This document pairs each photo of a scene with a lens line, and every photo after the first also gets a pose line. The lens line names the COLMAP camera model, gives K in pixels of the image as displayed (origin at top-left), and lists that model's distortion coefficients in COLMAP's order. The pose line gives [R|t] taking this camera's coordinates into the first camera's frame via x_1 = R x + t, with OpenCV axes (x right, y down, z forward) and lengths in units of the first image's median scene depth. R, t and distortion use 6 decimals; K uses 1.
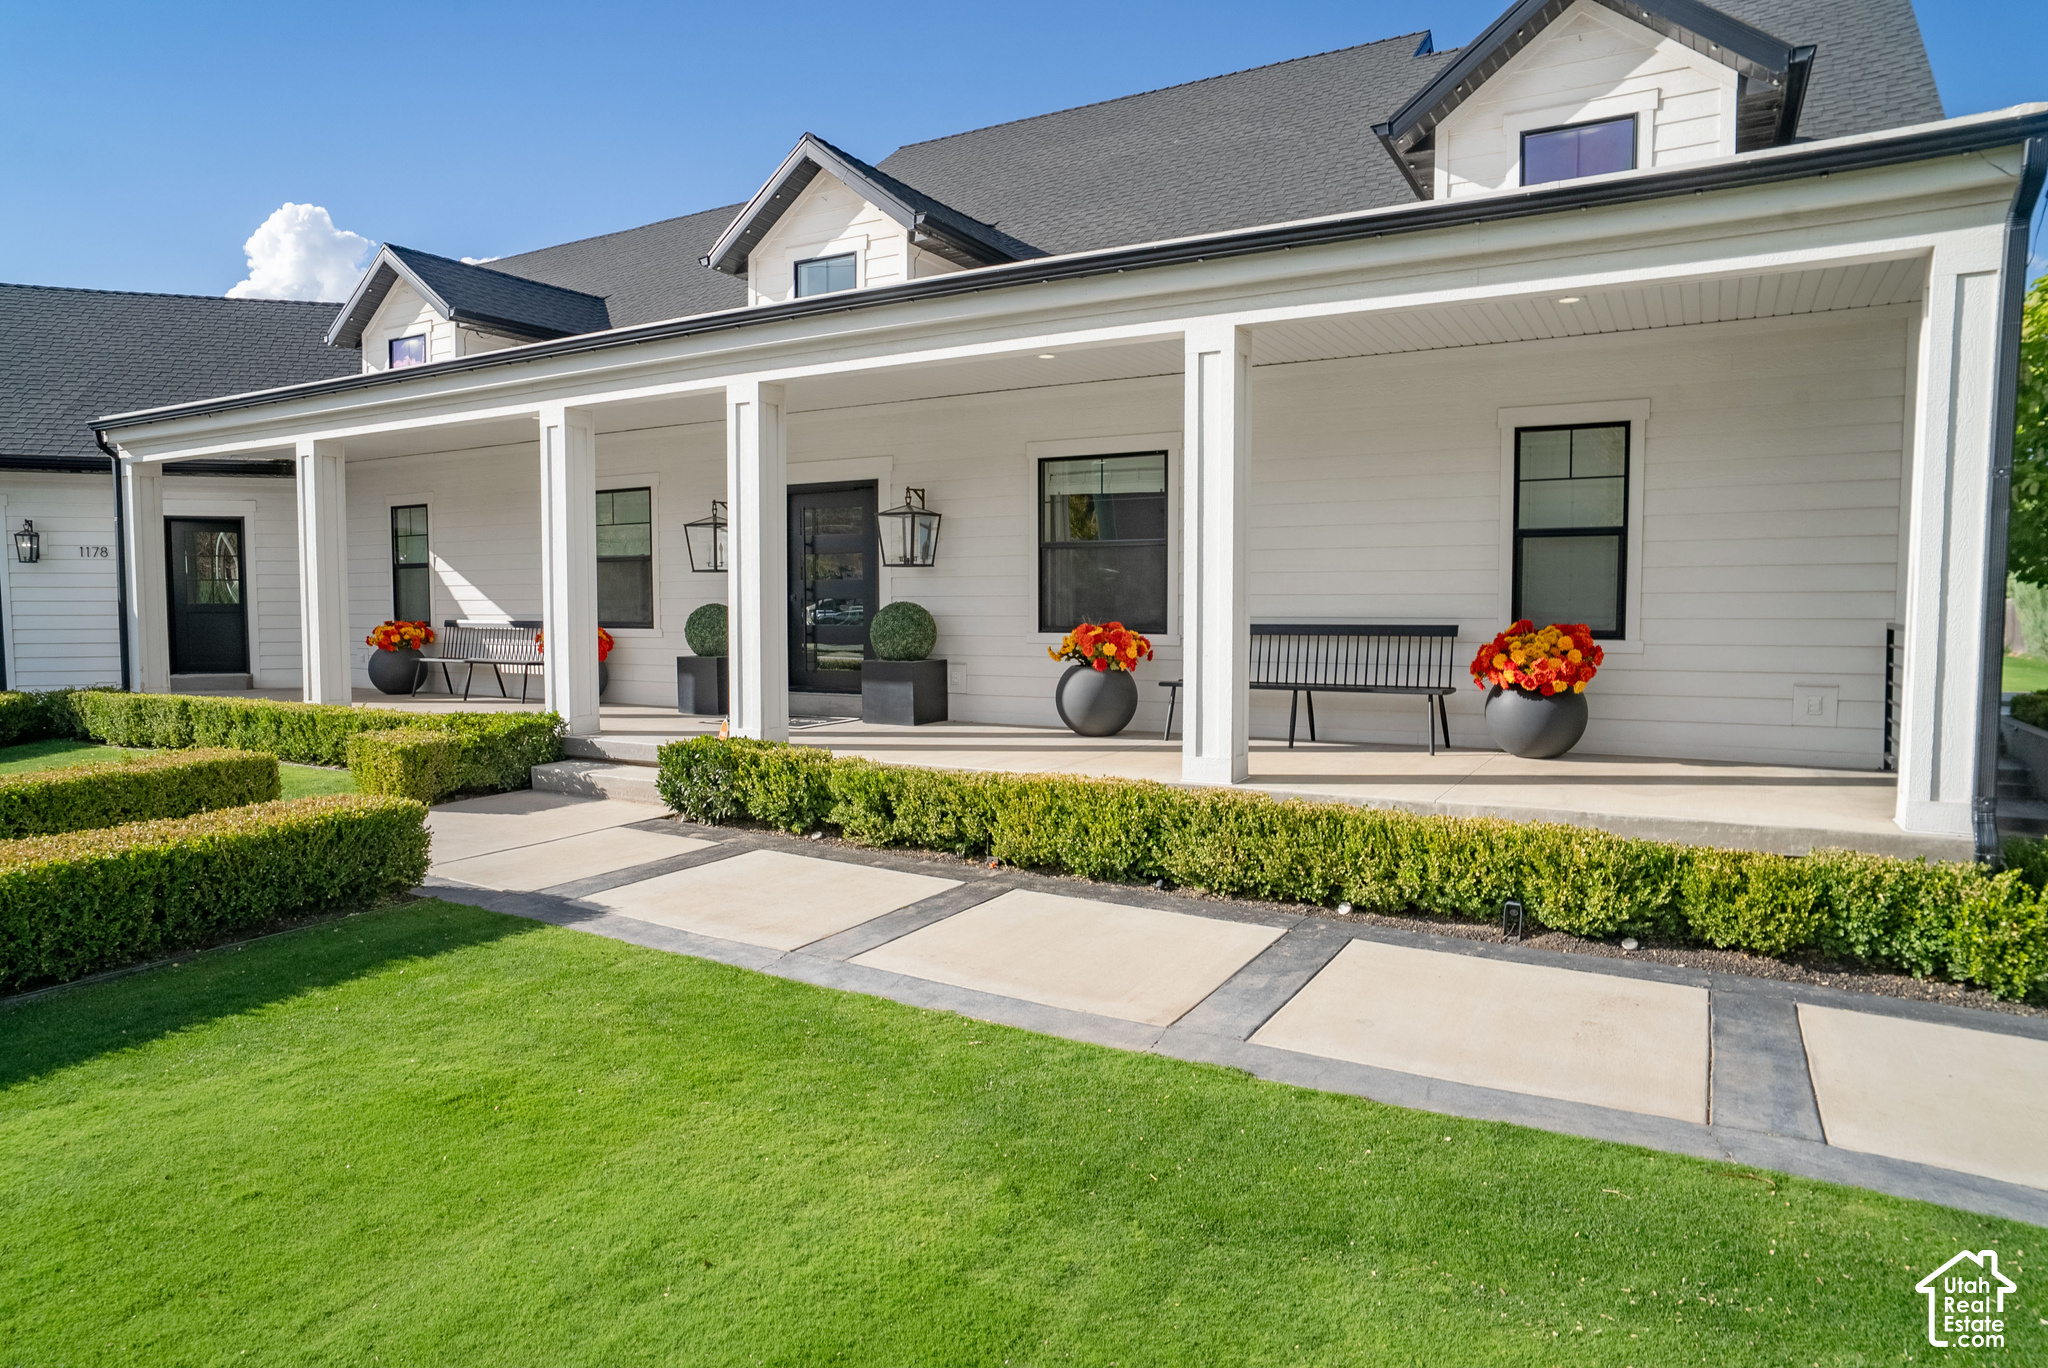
lens RADIAL K [[1218.0, 0, 1030.1], [0, 1218.0, 680.5], [0, 0, 1]] dist [-0.091821, 0.073864]
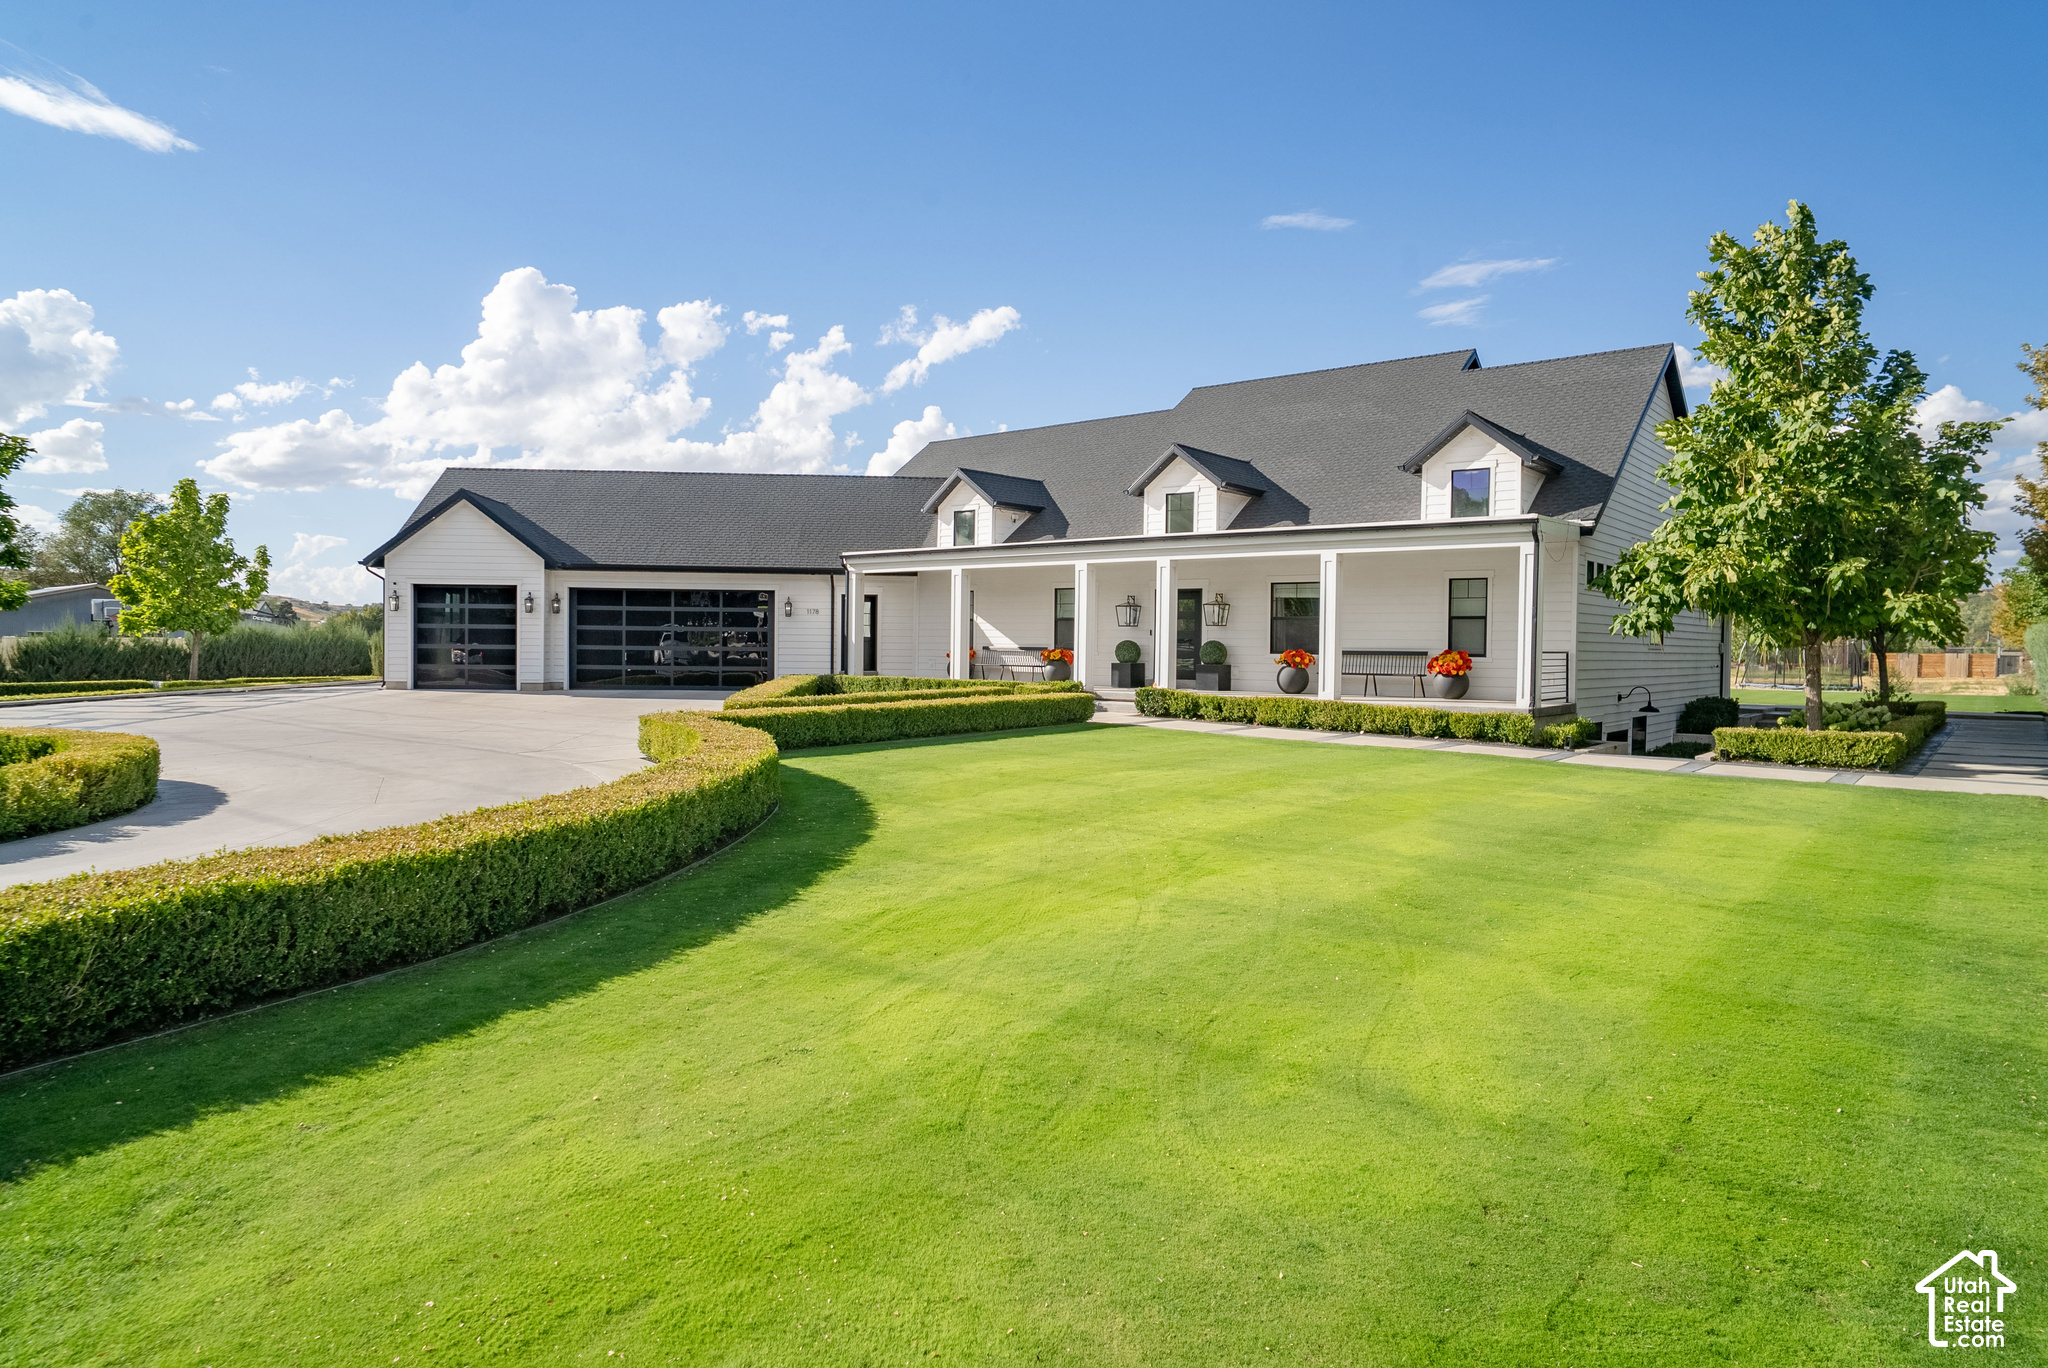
lens RADIAL K [[1218.0, 0, 1030.1], [0, 1218.0, 680.5], [0, 0, 1]] dist [-0.091821, 0.073864]
pose [[0.983667, 0.015455, -0.179331, -0.034679], [-0.020819, 0.999389, -0.028064, 0.110494], [0.178788, 0.031339, 0.983388, -1.759683]]
